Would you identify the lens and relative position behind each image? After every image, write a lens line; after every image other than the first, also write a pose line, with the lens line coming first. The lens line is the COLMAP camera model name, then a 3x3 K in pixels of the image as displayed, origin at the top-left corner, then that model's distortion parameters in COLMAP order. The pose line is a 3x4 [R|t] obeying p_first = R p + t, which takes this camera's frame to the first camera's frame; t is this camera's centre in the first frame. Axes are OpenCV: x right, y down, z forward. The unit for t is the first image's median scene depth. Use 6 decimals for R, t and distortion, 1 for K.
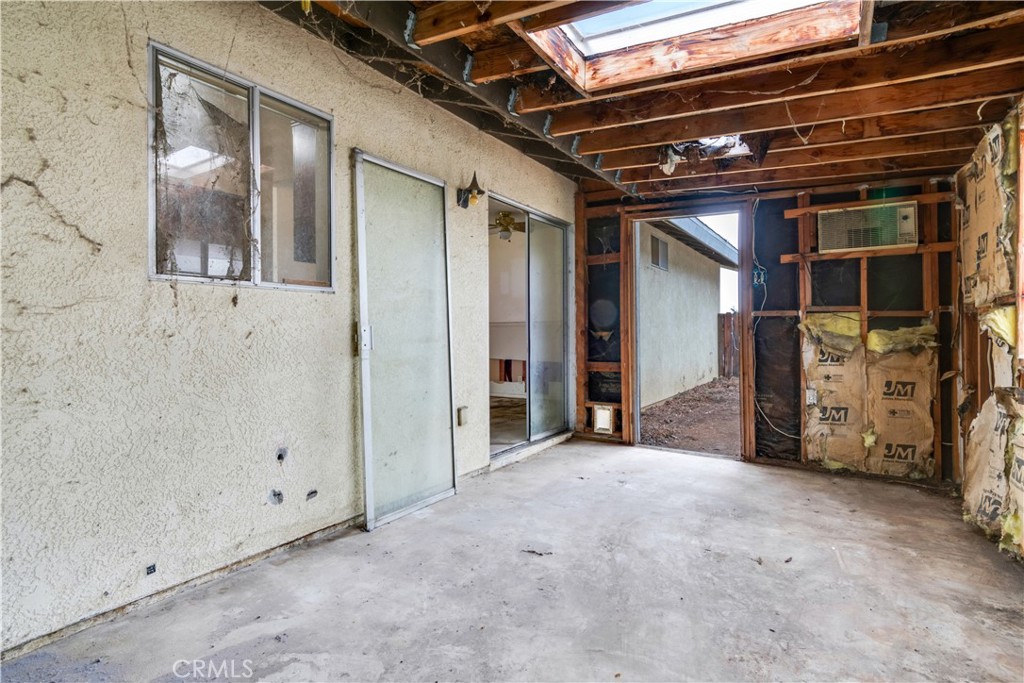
lens RADIAL K [[543.9, 0, 509.4], [0, 543.9, 339.2], [0, 0, 1]] dist [0.002387, -0.001945]
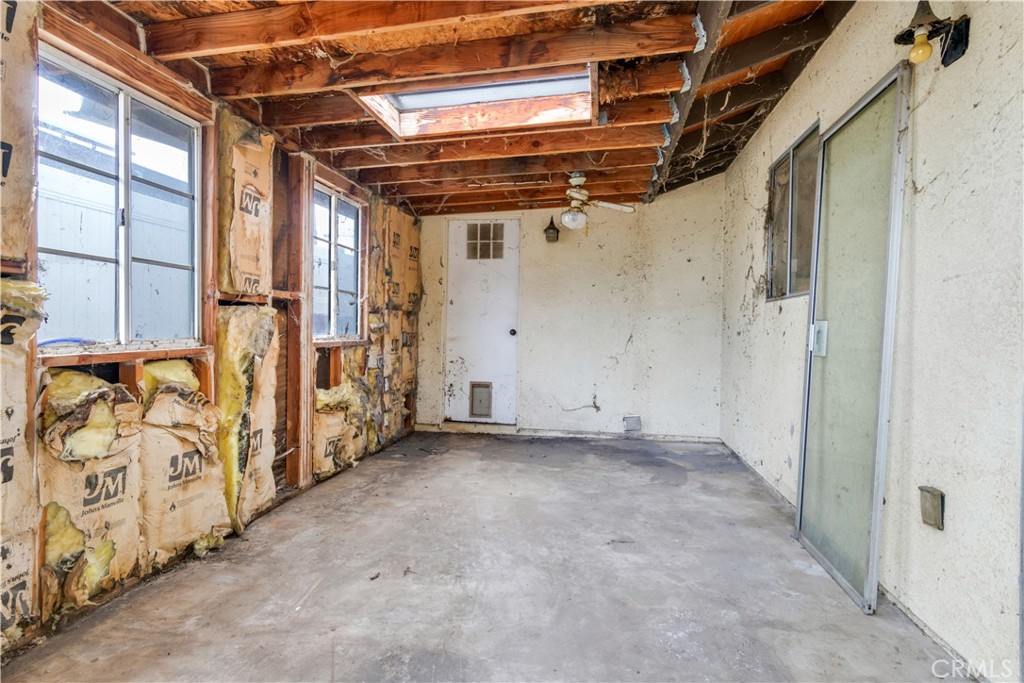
lens RADIAL K [[543.9, 0, 509.4], [0, 543.9, 339.2], [0, 0, 1]] dist [0.002387, -0.001945]
pose [[-0.929335, -0.006194, -0.369187, 0.648481], [-0.017878, 0.999441, 0.028238, -0.019166], [0.368806, 0.032843, -0.928926, 1.934032]]
